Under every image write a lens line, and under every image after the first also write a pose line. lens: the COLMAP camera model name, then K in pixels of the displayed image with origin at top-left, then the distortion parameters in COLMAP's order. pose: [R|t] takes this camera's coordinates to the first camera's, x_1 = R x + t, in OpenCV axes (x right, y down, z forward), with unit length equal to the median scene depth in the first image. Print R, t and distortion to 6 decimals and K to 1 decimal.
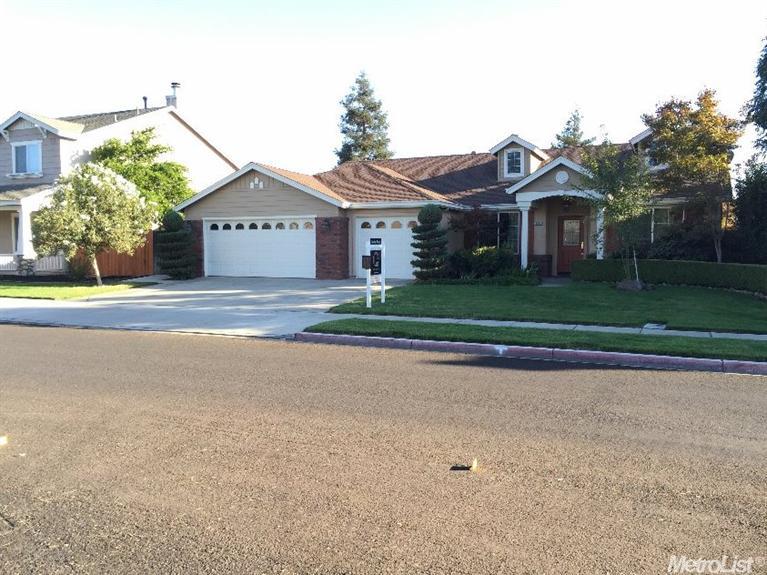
lens RADIAL K [[664.1, 0, 383.5], [0, 664.1, 287.5], [0, 0, 1]] dist [0.085505, -0.110498]
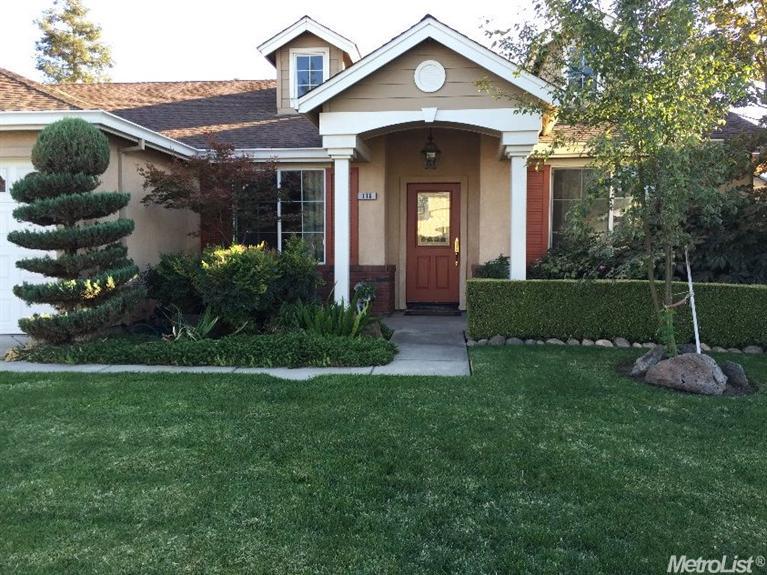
lens RADIAL K [[664.1, 0, 383.5], [0, 664.1, 287.5], [0, 0, 1]] dist [0.085505, -0.110498]
pose [[0.951940, -0.011955, 0.306050, 0.105521], [0.013641, 0.999901, -0.003369, -0.033124], [-0.305979, 0.007382, 0.952010, 0.575699]]
